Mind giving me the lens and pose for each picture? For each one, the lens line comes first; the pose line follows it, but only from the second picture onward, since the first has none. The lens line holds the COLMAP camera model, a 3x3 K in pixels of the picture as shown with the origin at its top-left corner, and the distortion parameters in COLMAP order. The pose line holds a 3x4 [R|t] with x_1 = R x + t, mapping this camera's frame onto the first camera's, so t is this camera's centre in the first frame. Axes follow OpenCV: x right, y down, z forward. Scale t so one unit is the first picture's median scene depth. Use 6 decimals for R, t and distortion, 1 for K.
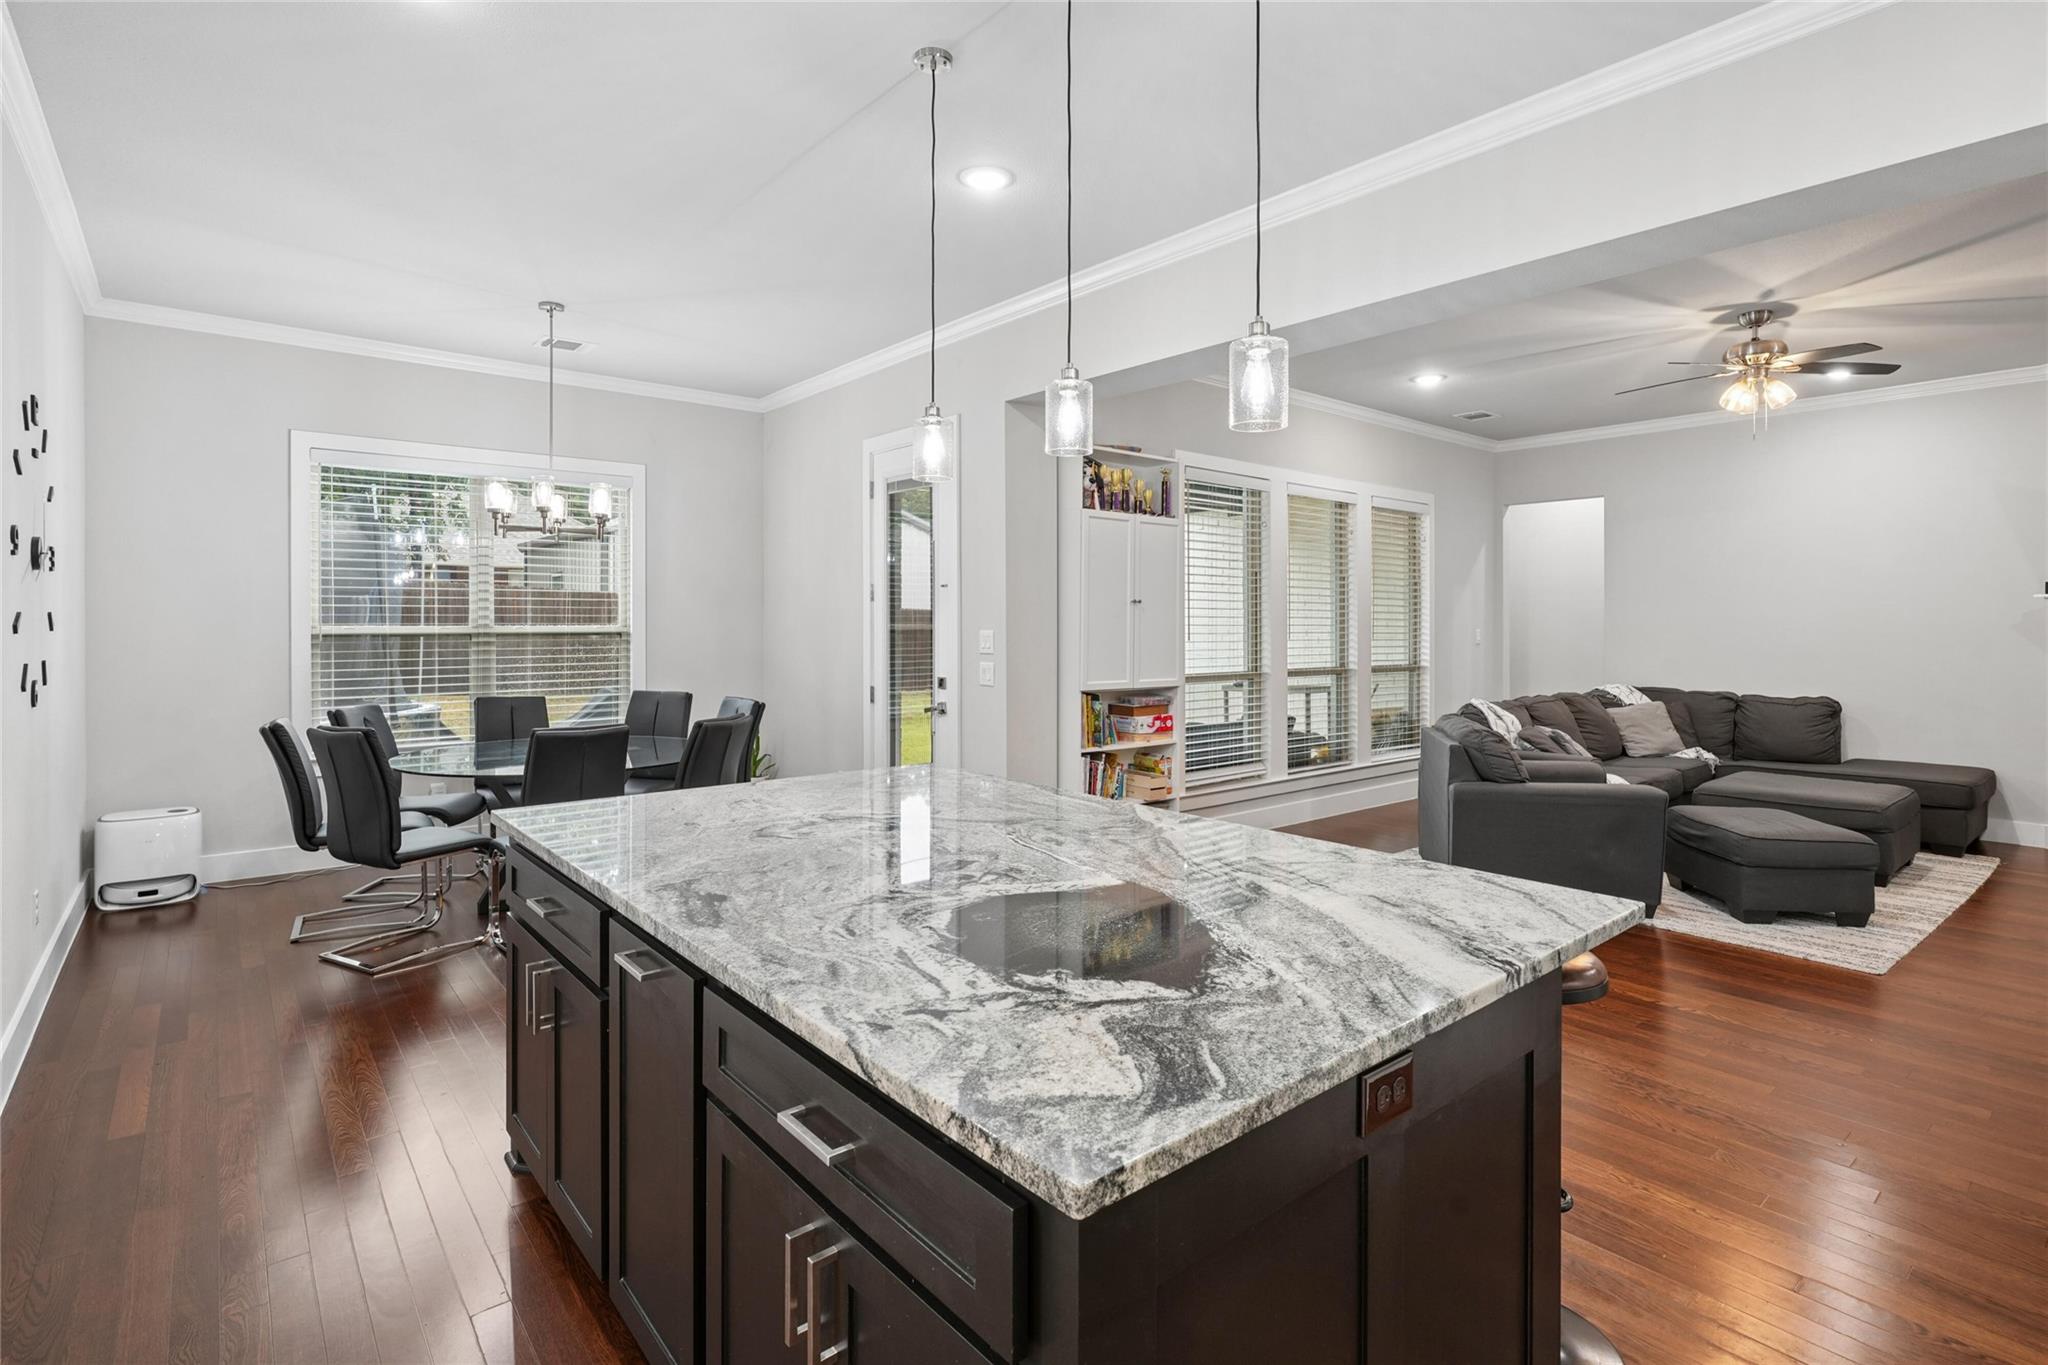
lens RADIAL K [[973.5, 0, 1061.3], [0, 973.5, 619.8], [0, 0, 1]] dist [-0.007786, 0.005274]
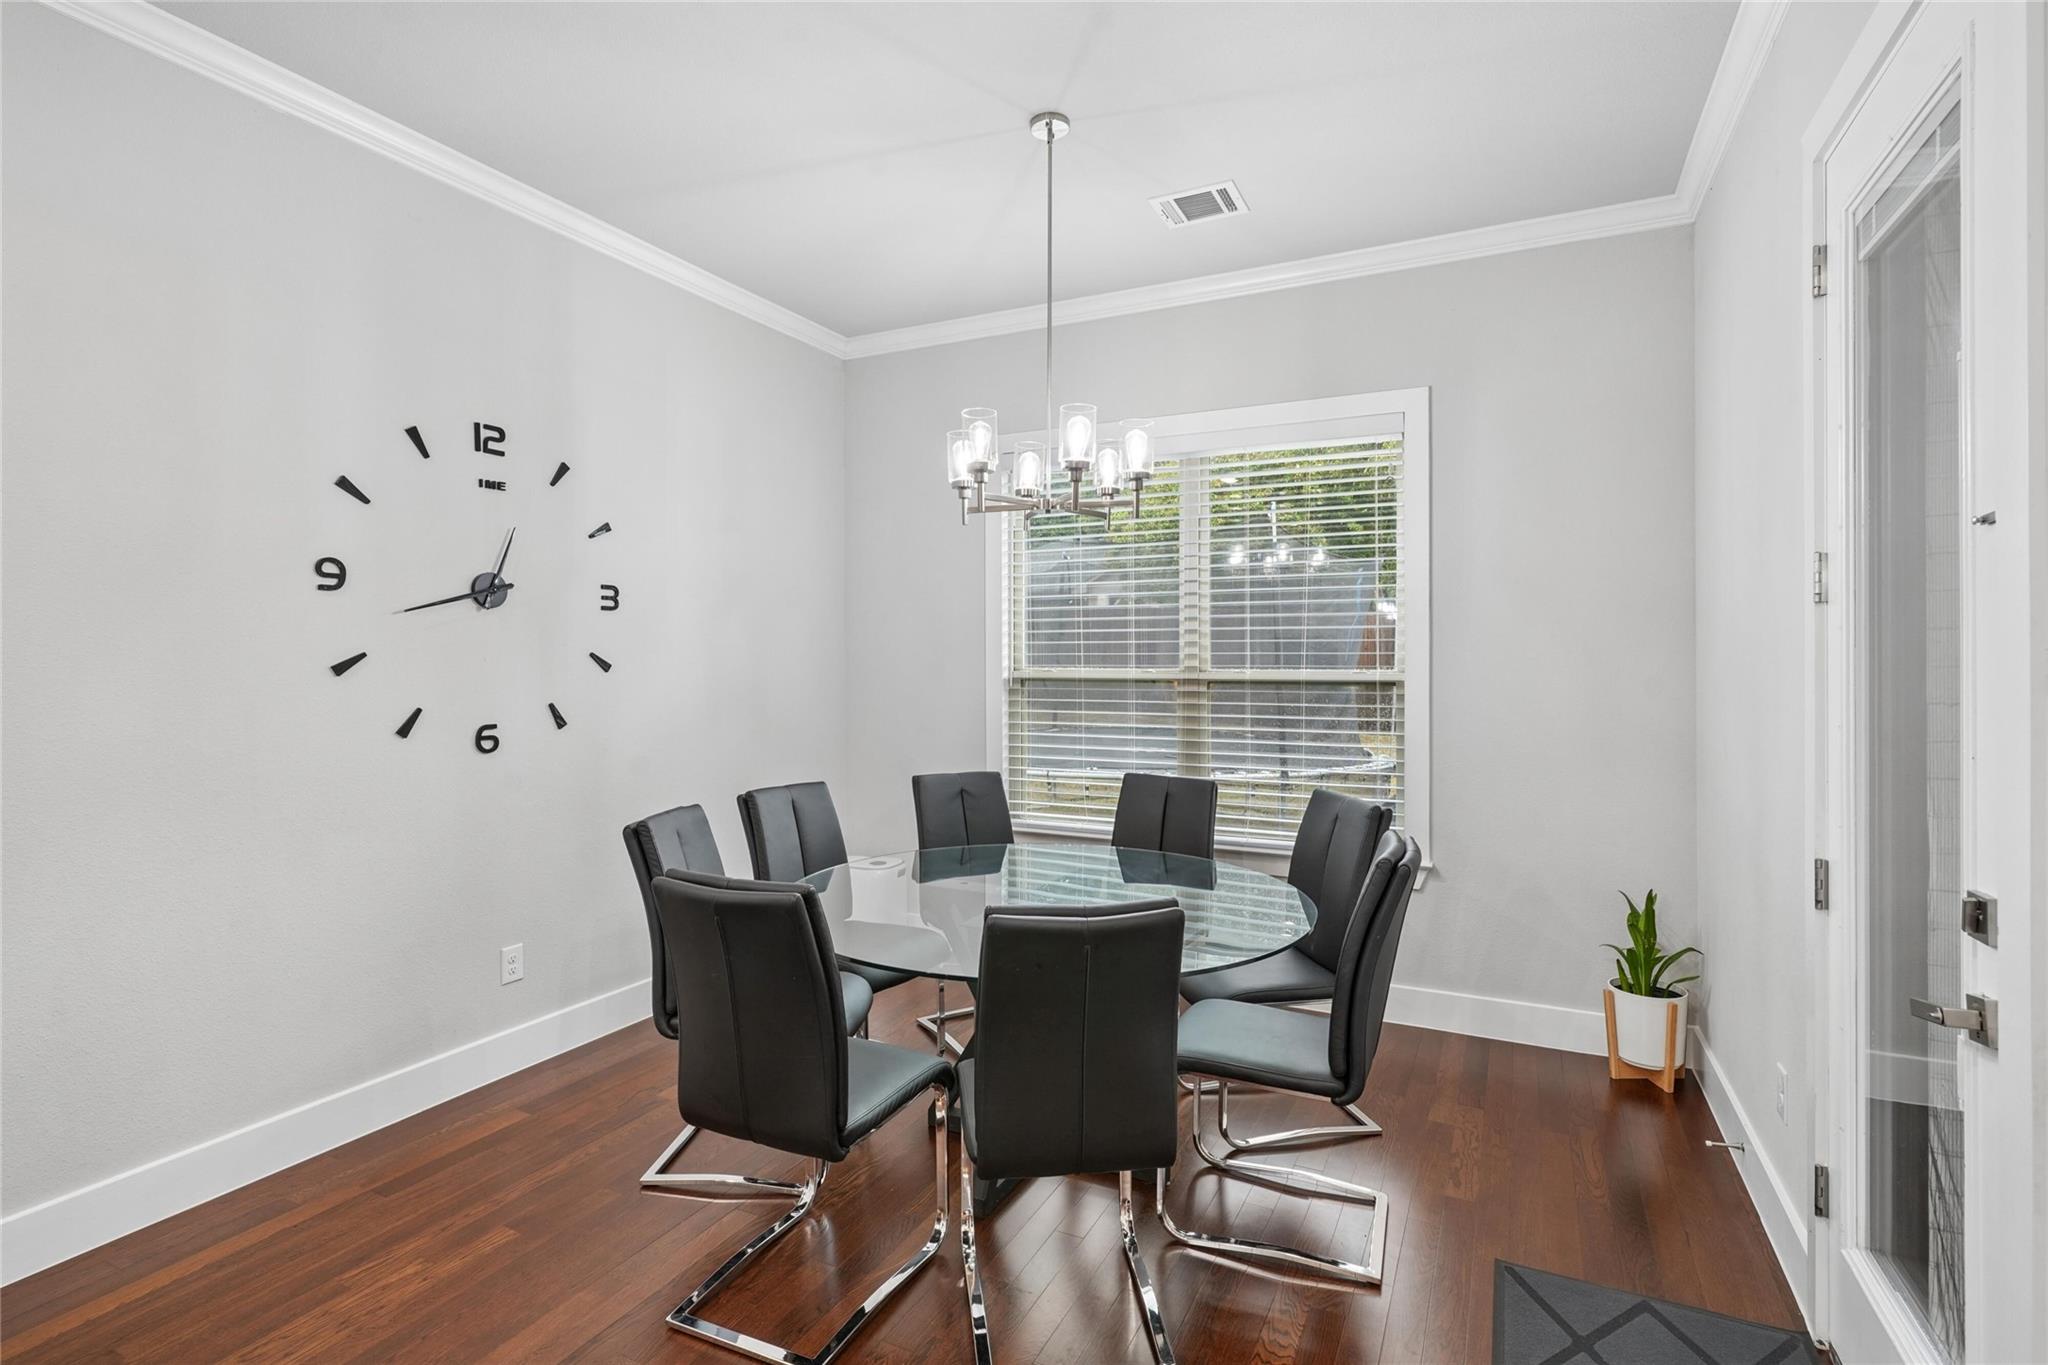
lens RADIAL K [[973.5, 0, 1023.8], [0, 973.5, 669.4], [0, 0, 1]] dist [-0.007786, 0.005274]
pose [[0.398275, 0.000892, -0.917266, -0.002651], [-0.000880, 0.999999, 0.000591, 0.005550], [0.917266, 0.000572, 0.398276, 0.552686]]
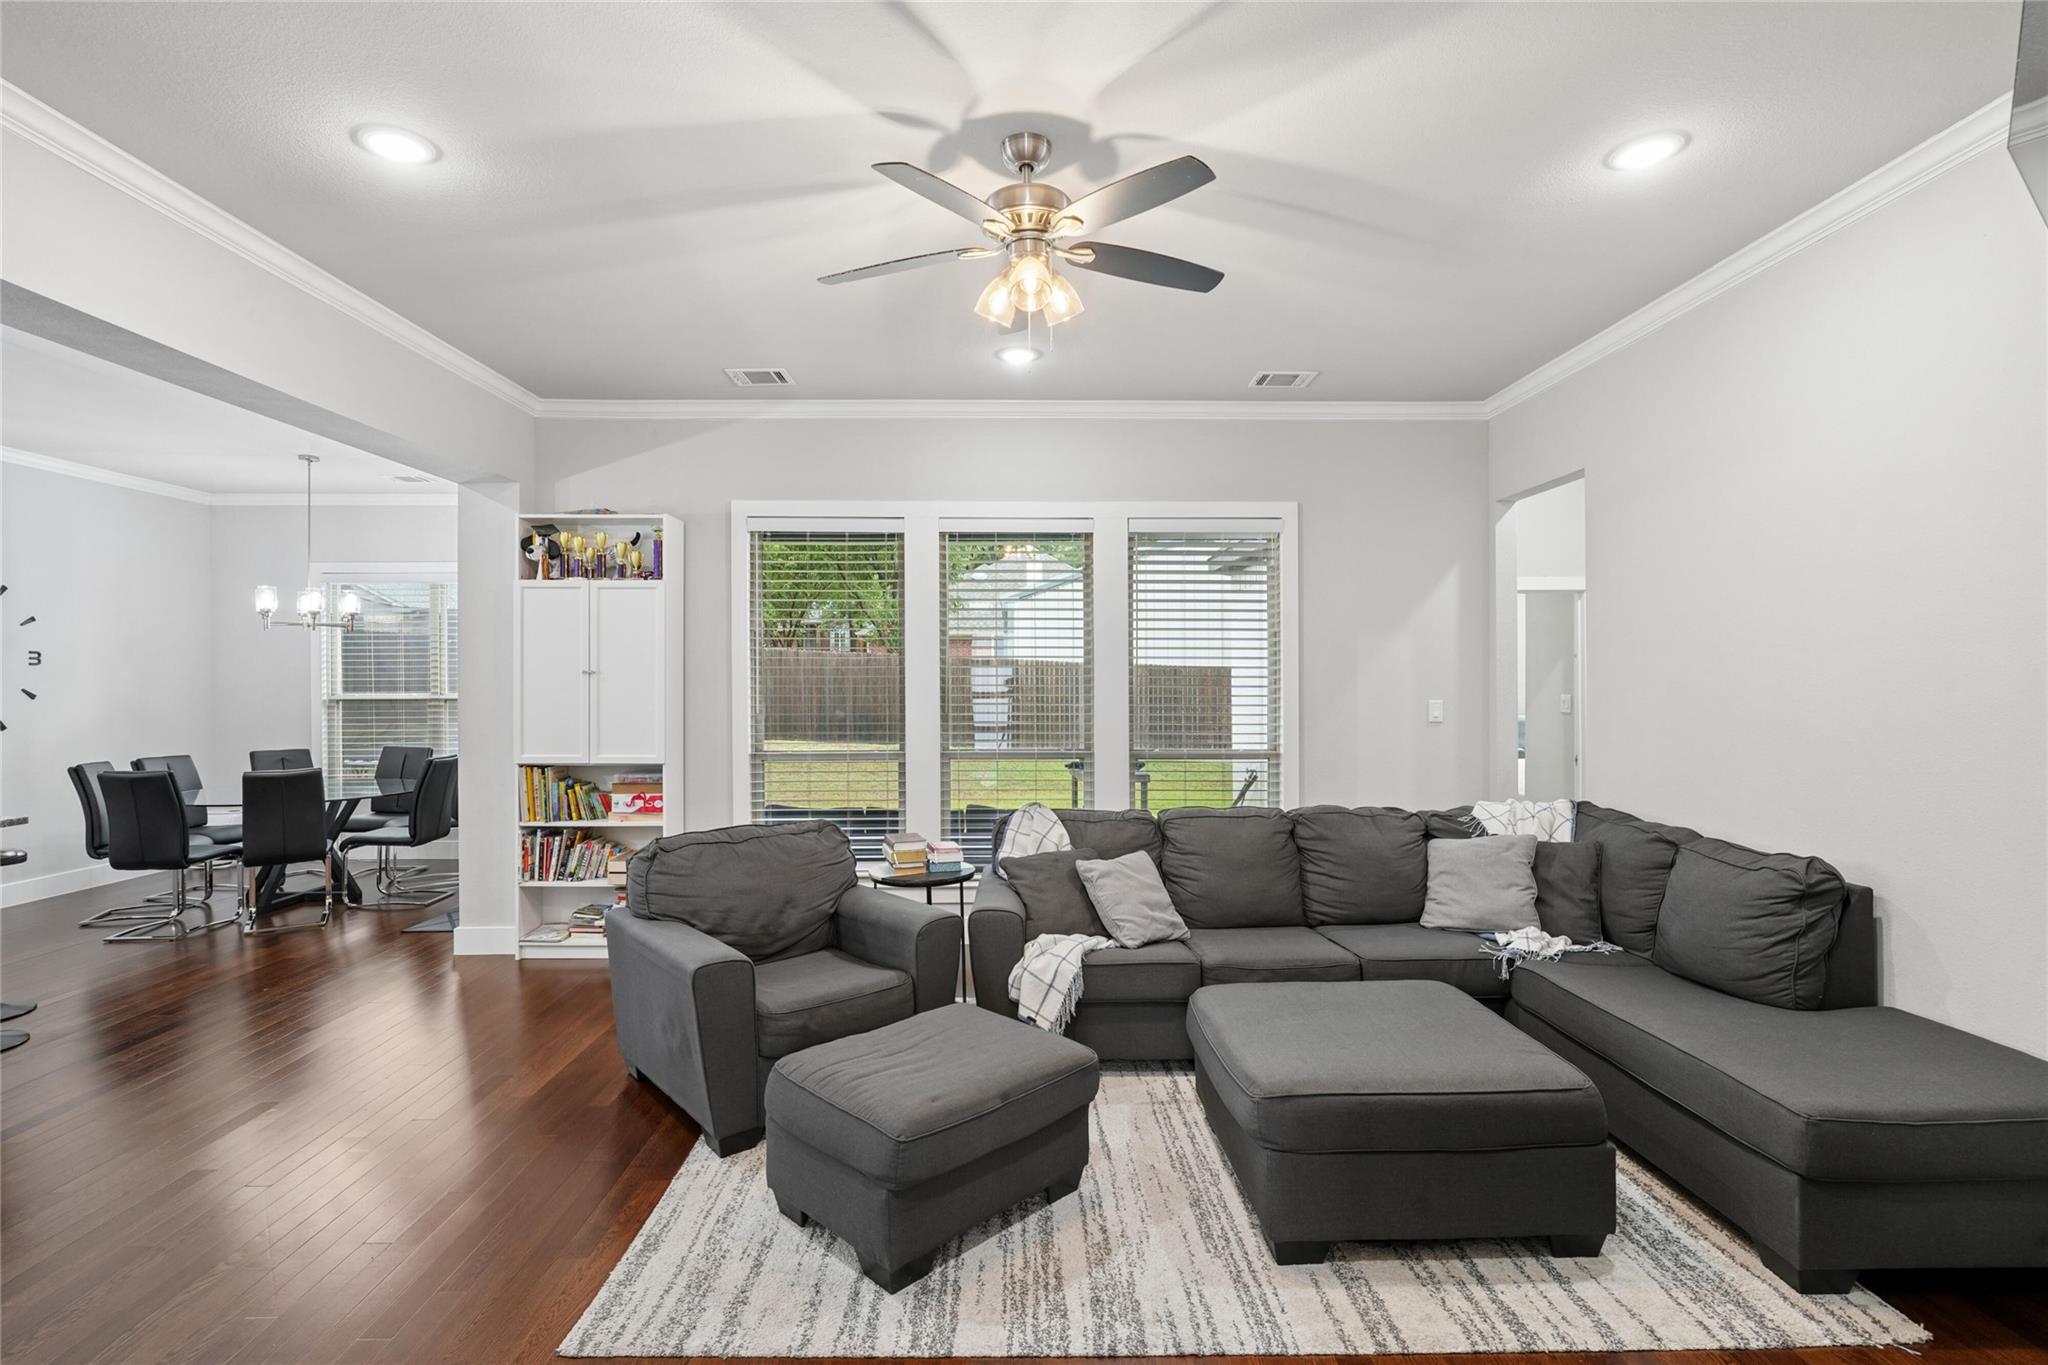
lens RADIAL K [[973.5, 0, 1028.4], [0, 973.5, 680.3], [0, 0, 1]] dist [-0.007786, 0.005274]
pose [[0.778414, -0.005250, -0.627729, 0.801438], [0.004746, 0.999986, -0.002477, -0.004650], [0.627733, -0.001051, 0.778428, 0.423007]]
